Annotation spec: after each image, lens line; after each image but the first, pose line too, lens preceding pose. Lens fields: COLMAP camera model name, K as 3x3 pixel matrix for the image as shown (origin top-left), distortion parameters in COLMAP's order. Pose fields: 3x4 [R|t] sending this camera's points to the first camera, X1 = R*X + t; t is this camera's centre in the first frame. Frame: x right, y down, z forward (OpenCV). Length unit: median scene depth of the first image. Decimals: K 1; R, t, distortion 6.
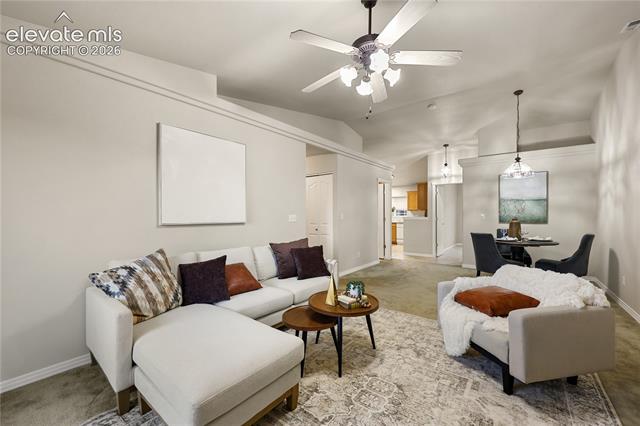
lens RADIAL K [[258.1, 0, 319.9], [0, 258.1, 216.2], [0, 0, 1]] dist [0.002504, 0.000127]
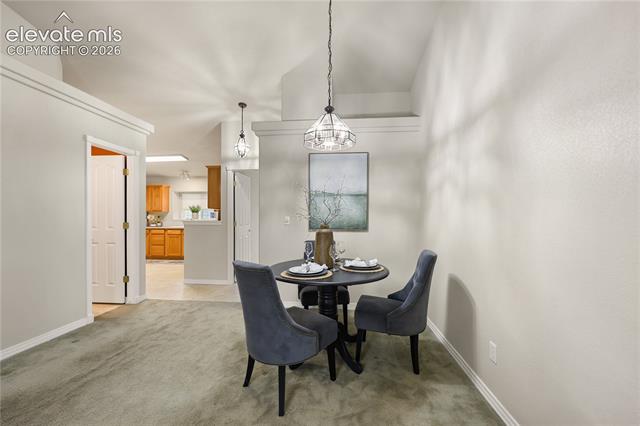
lens RADIAL K [[258.1, 0, 319.9], [0, 258.1, 216.2], [0, 0, 1]] dist [0.002504, 0.000127]
pose [[0.840237, 0.007000, 0.542174, 0.402446], [-0.002432, 0.999955, -0.009141, -0.003158], [-0.542214, 0.006362, 0.840216, 0.492399]]
